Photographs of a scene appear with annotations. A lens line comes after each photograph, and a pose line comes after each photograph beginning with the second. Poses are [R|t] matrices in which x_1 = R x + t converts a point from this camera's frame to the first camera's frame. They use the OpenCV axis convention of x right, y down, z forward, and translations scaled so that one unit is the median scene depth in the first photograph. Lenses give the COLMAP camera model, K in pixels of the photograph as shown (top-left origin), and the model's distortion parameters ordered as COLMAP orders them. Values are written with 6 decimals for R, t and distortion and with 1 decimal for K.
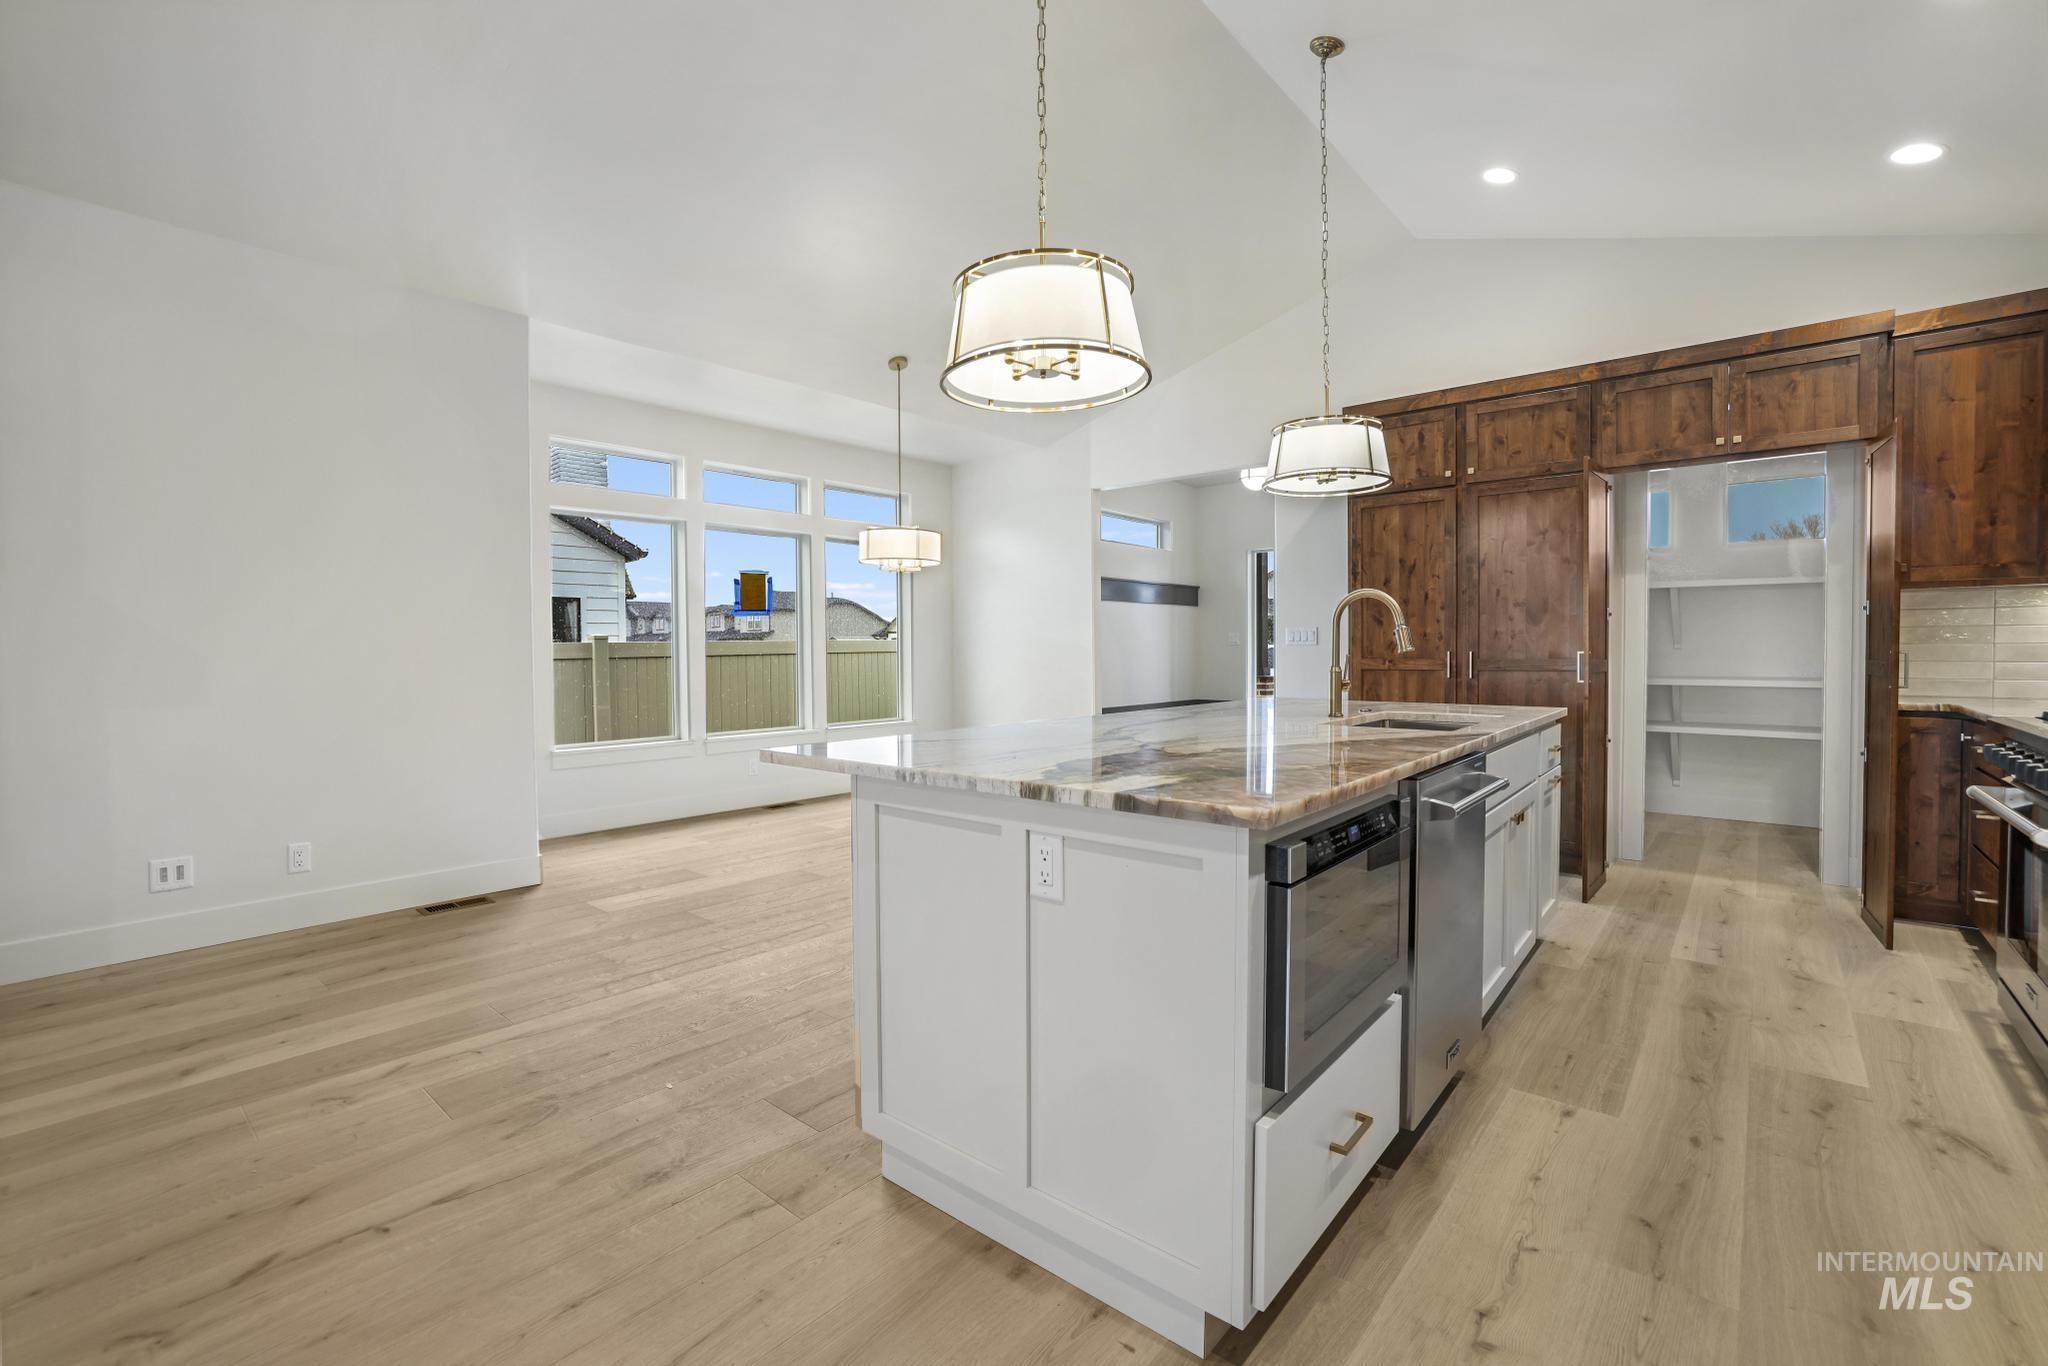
lens RADIAL K [[896.2, 0, 1015.5], [0, 896.2, 673.3], [0, 0, 1]] dist [-0.047225, 0.018733]
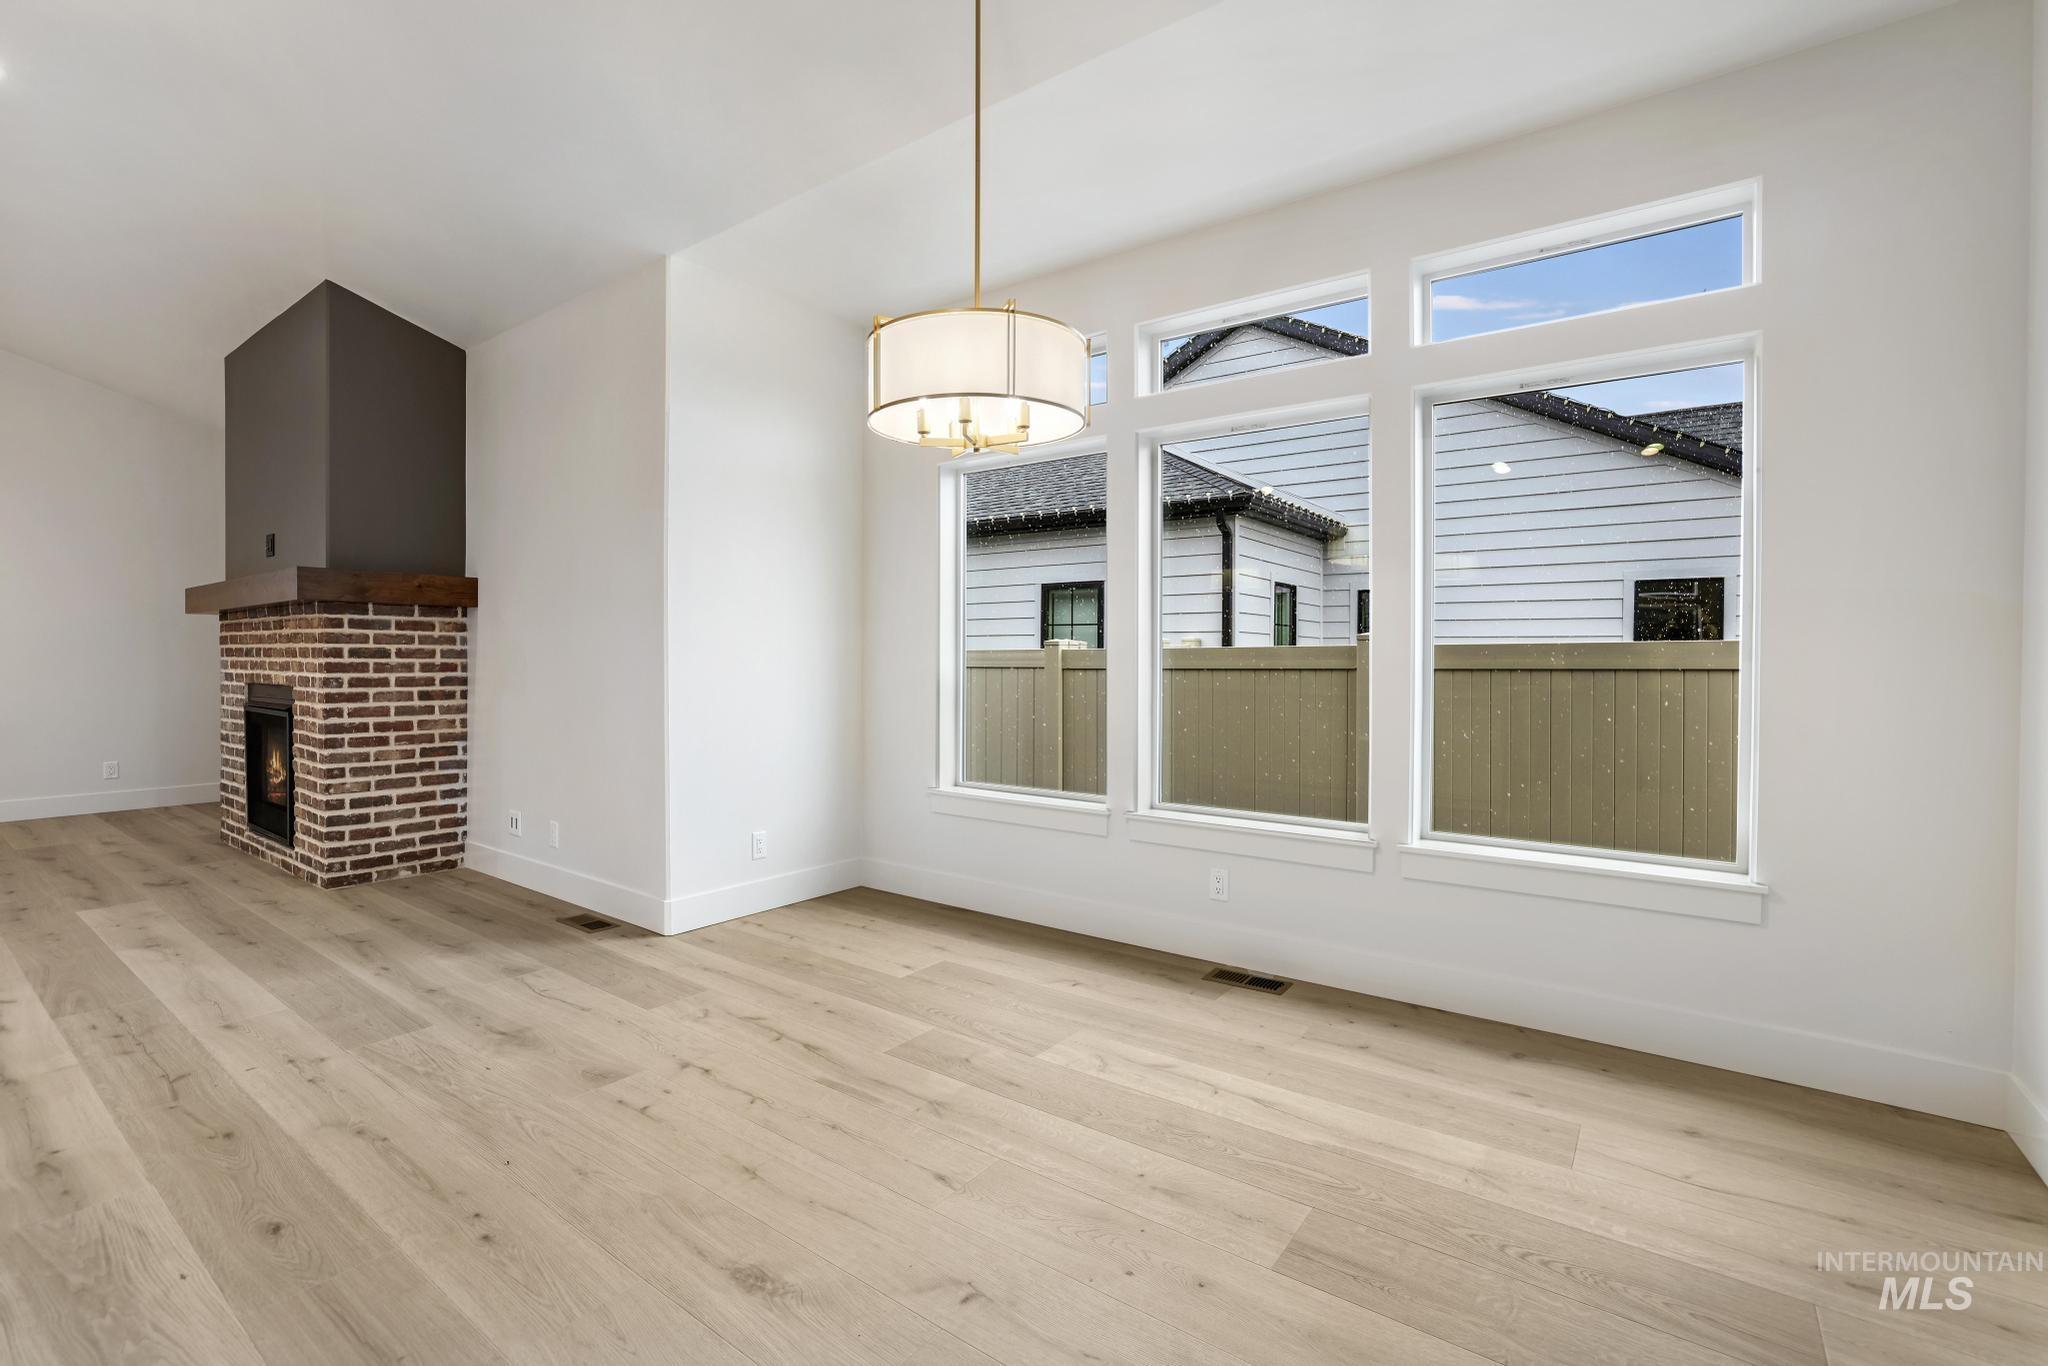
lens RADIAL K [[913.0, 0, 1008.0], [0, 913.0, 674.2], [0, 0, 1]] dist [-0.047001, 0.017483]
pose [[0.074865, 0.025909, -0.996857, 0.329269], [-0.033007, 0.999179, 0.023490, -0.037022], [0.996647, 0.031145, 0.075659, 1.246576]]
